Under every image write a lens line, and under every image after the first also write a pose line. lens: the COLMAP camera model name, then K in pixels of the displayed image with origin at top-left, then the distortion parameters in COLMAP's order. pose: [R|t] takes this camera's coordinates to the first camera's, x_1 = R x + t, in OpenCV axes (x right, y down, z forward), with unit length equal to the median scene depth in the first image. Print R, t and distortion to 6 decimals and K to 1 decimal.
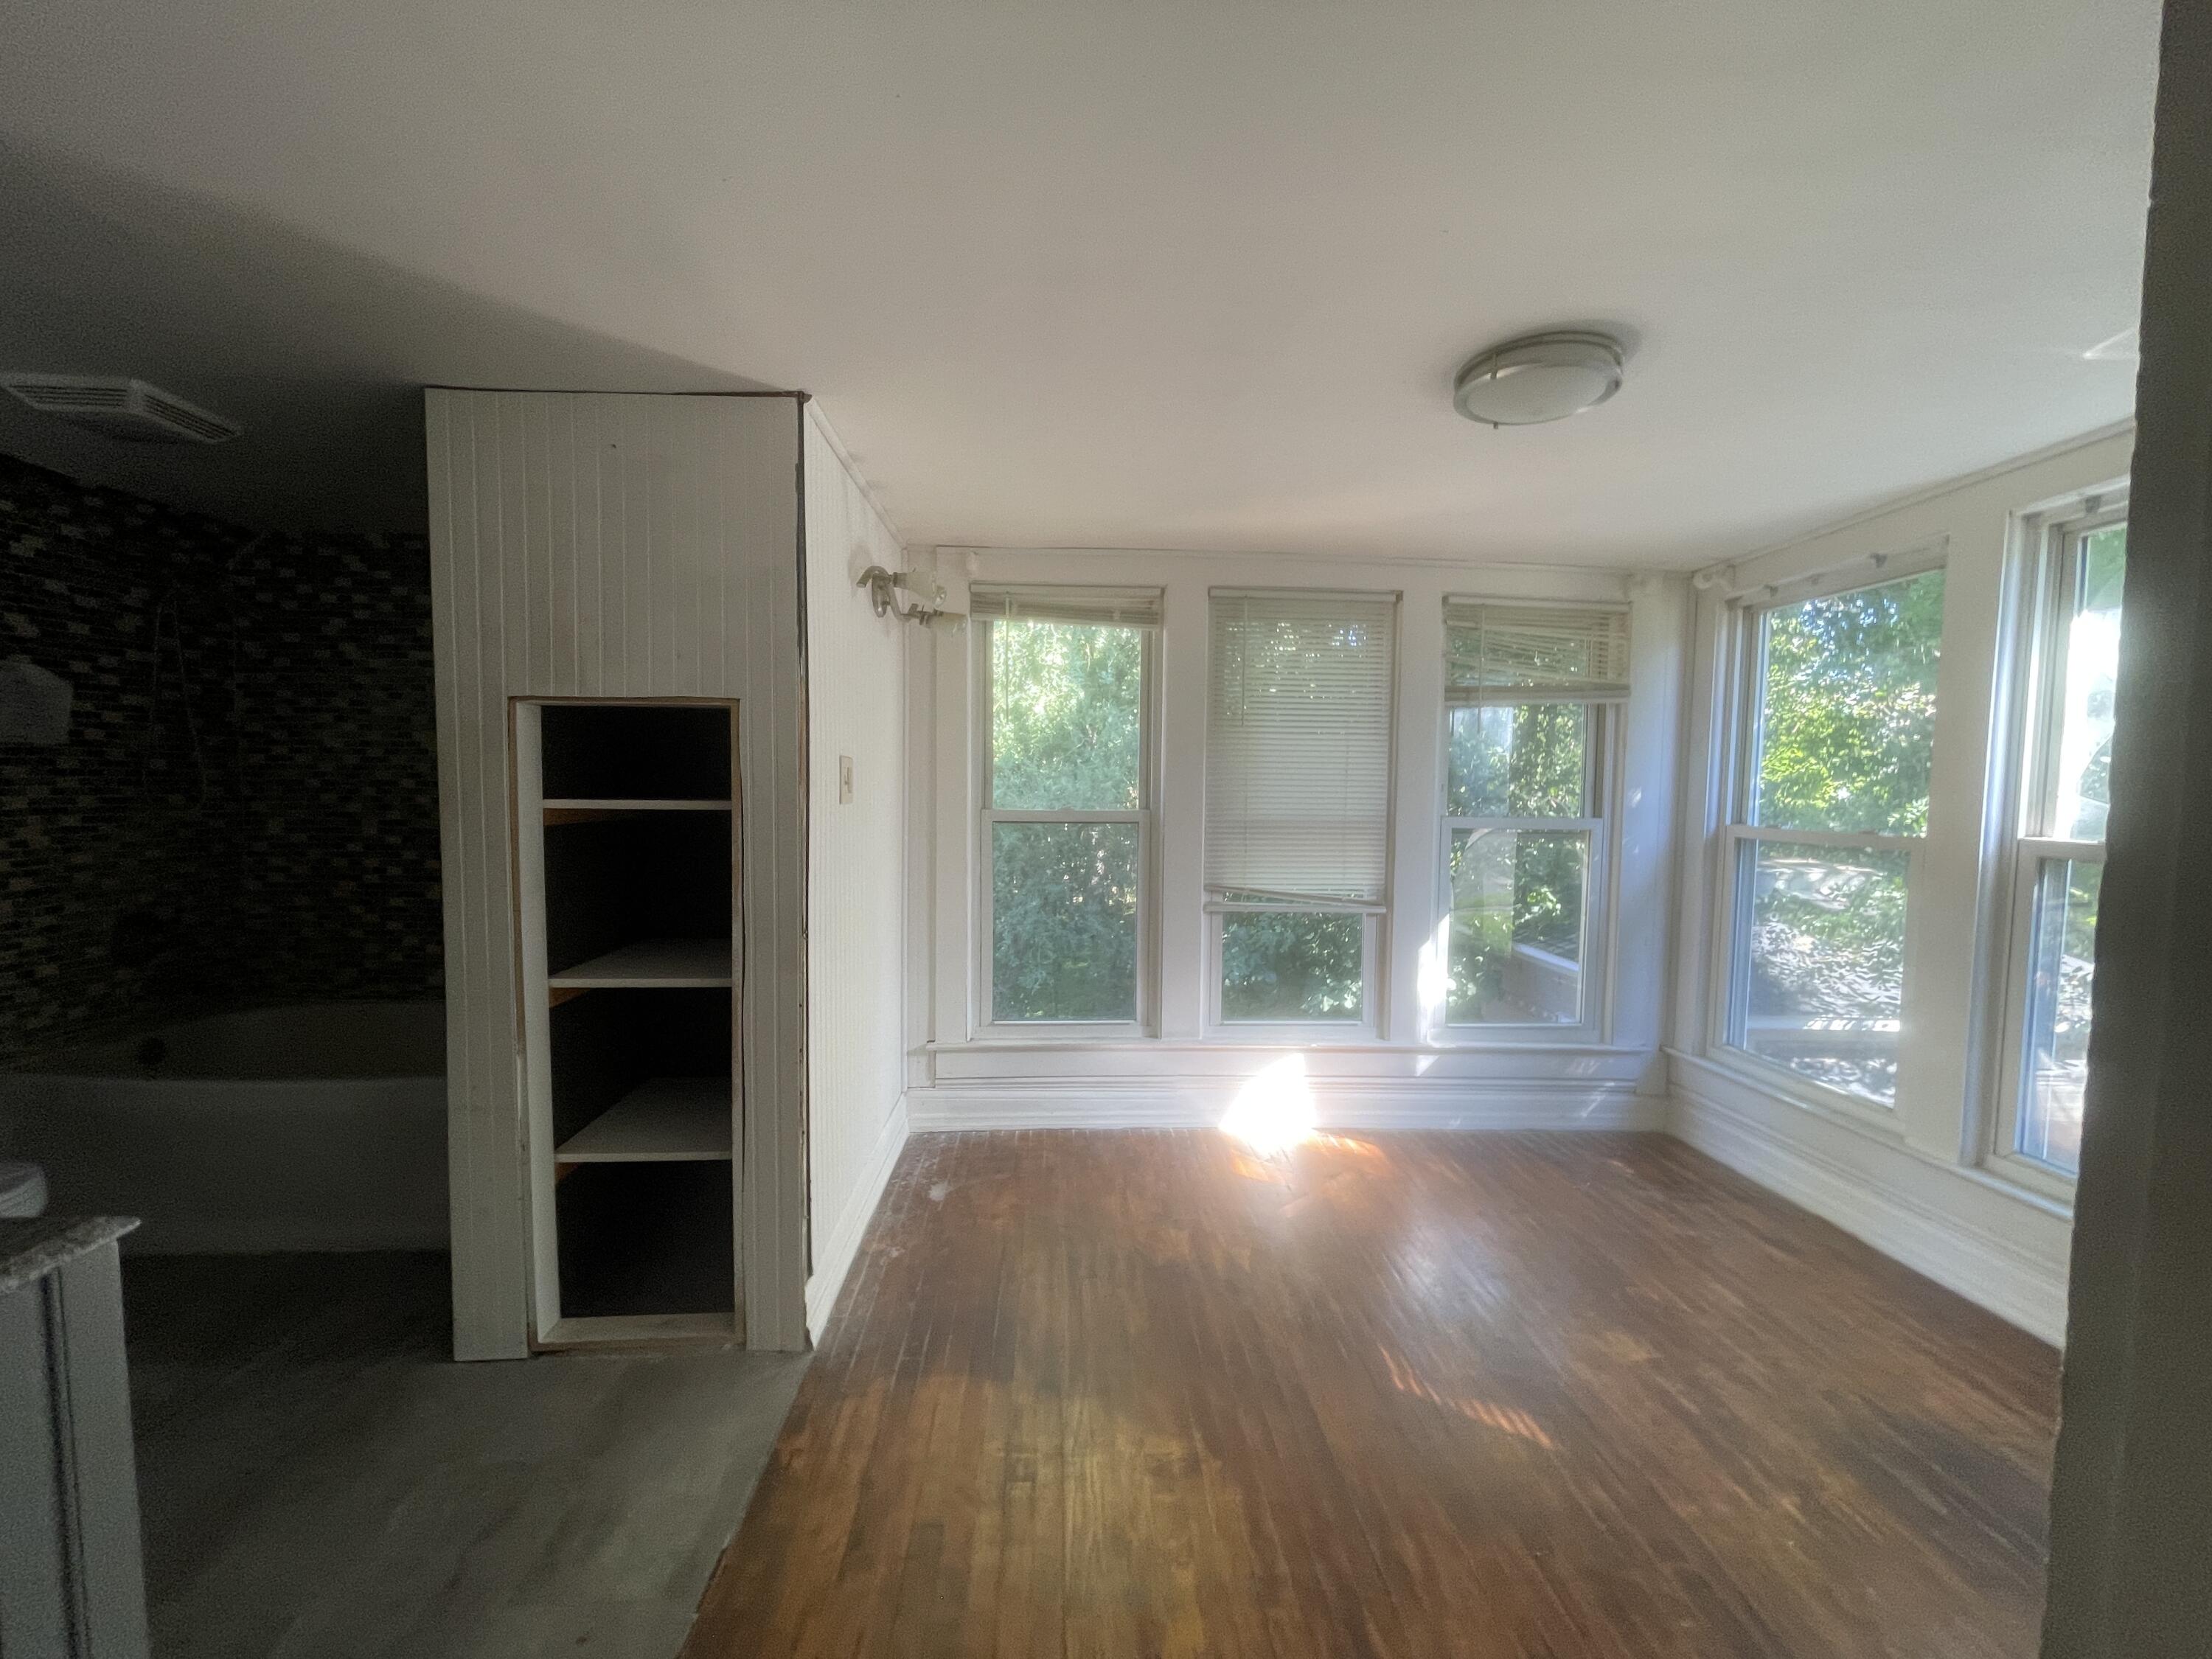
lens RADIAL K [[889.9, 0, 1102.3], [0, 889.9, 836.1], [0, 0, 1]] dist [-0.000081, 0.000015]
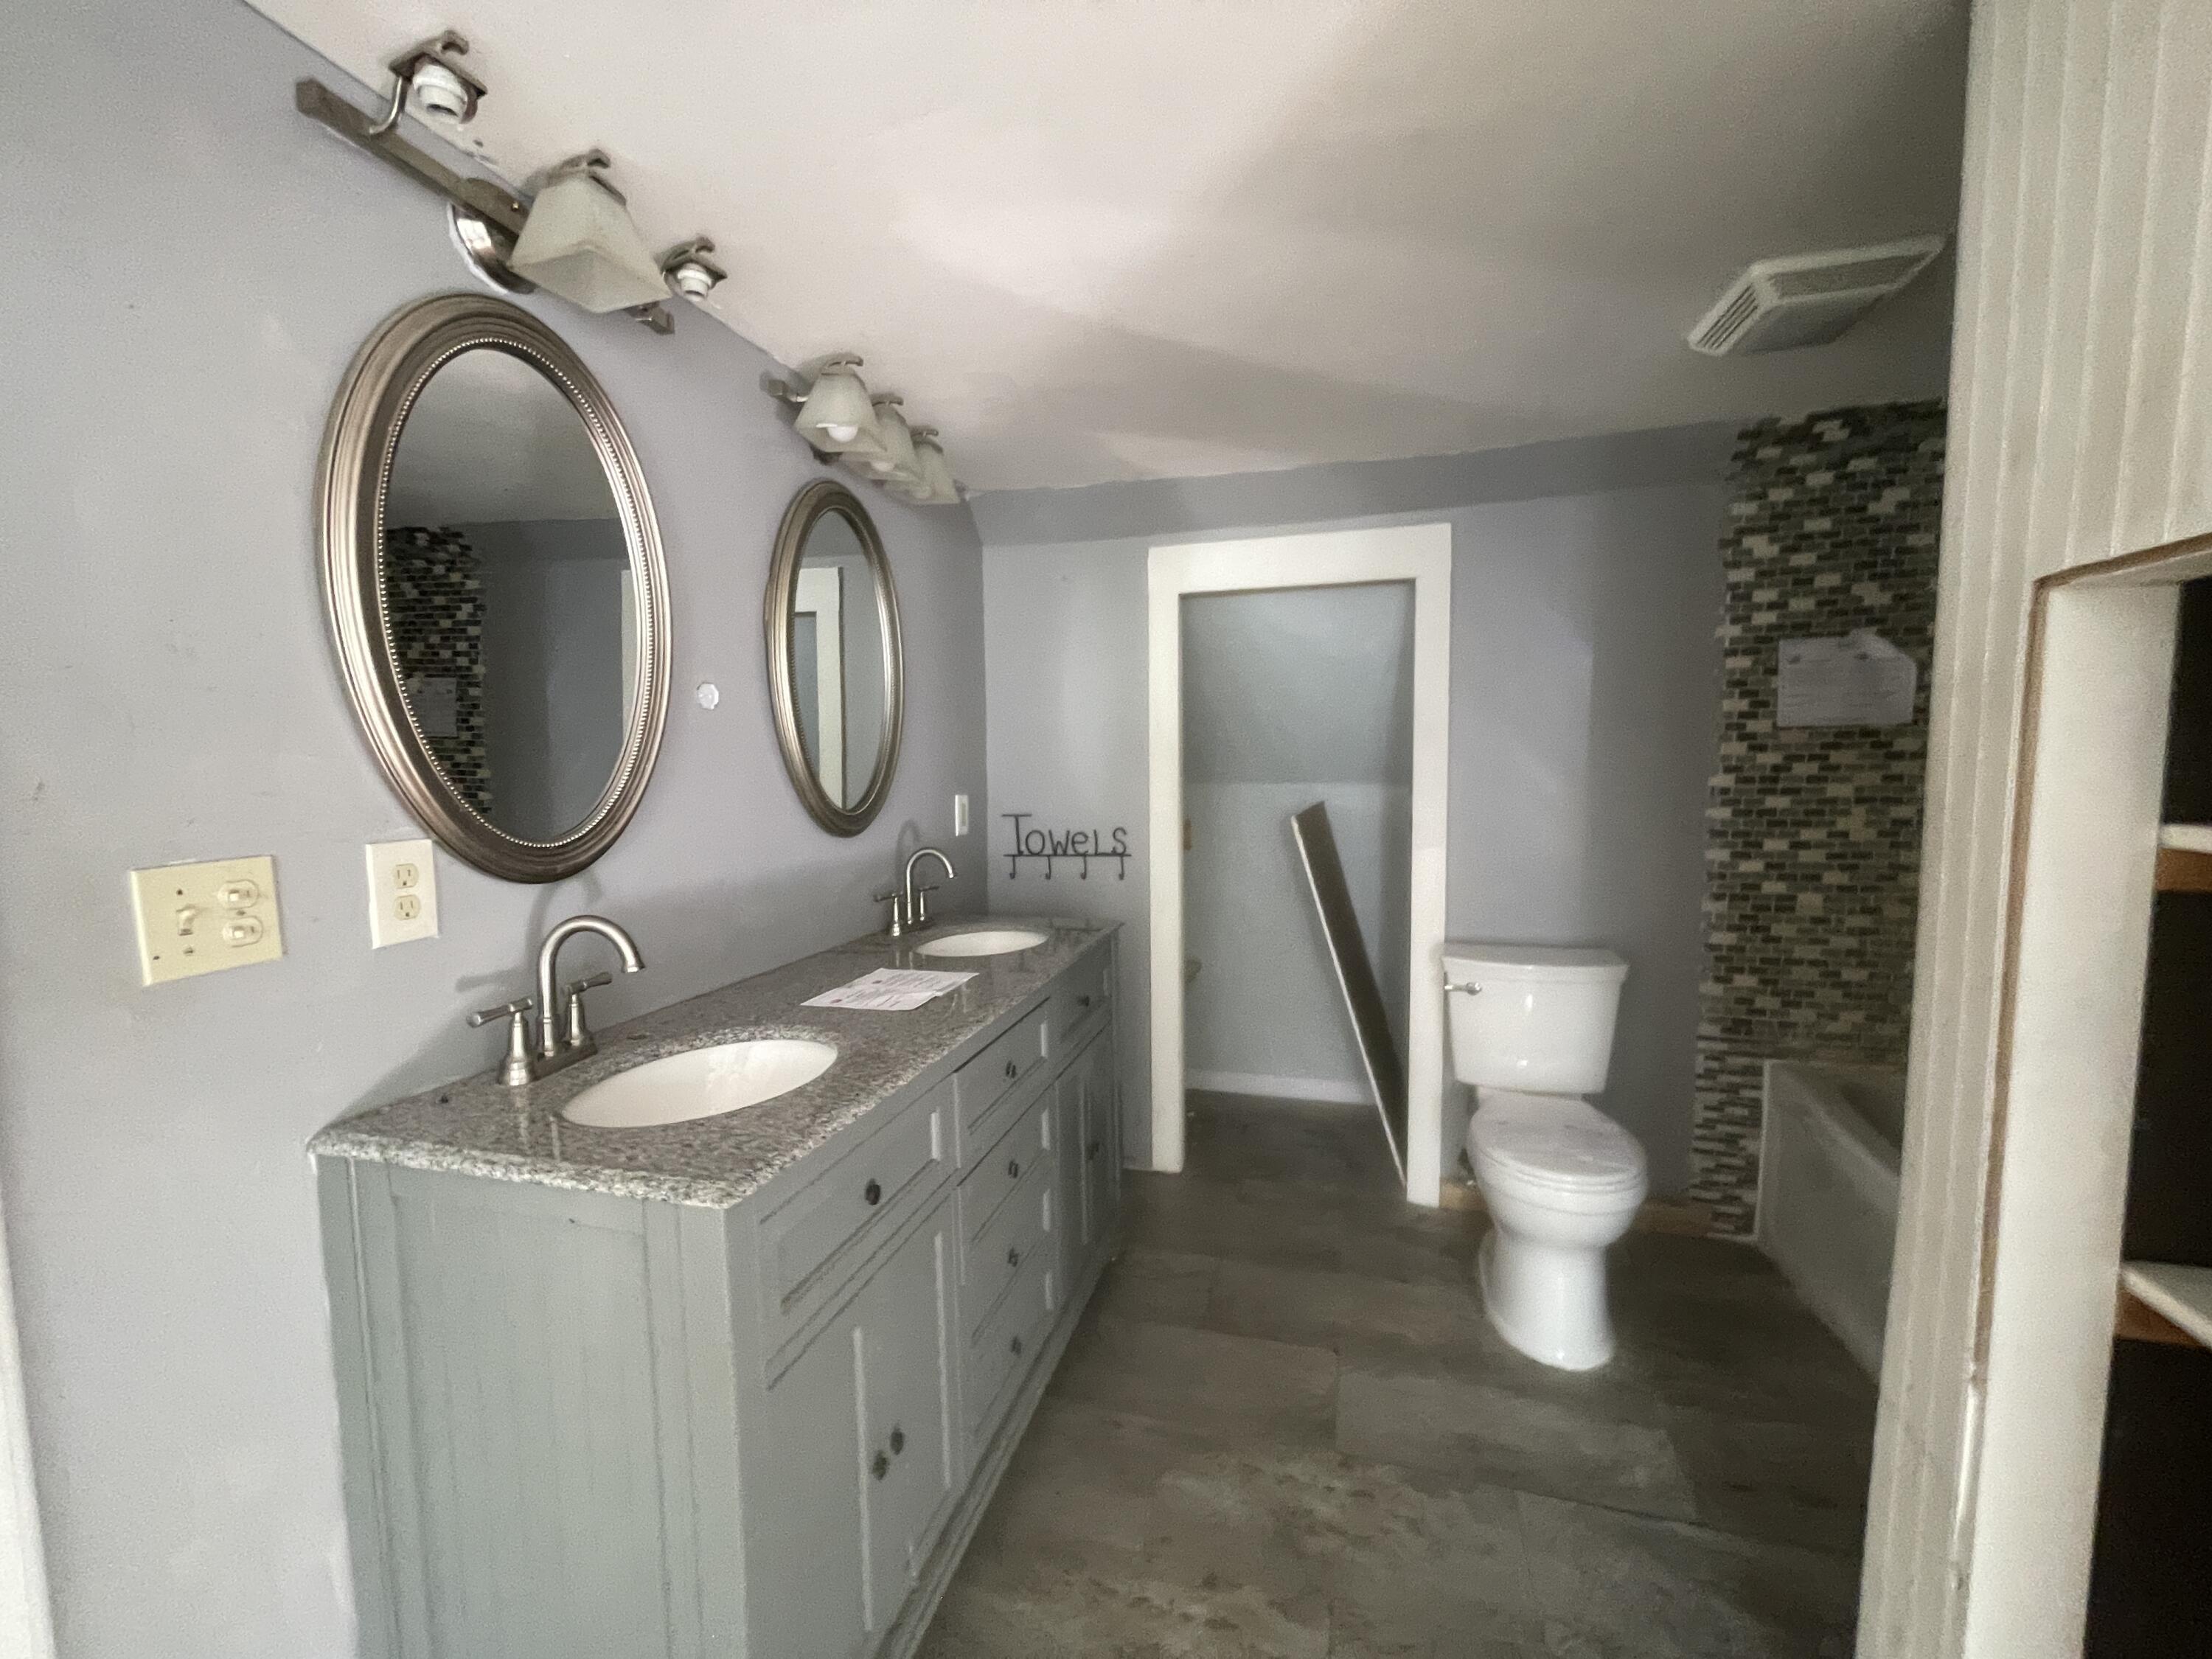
lens RADIAL K [[889.9, 0, 1101.4], [0, 889.9, 831.0], [0, 0, 1]] dist [-0.000081, 0.000015]
pose [[-0.345743, 0.072150, -0.935551, -0.082439], [-0.051446, 0.994082, 0.095676, -0.044273], [0.936918, 0.081209, -0.339986, 0.595193]]
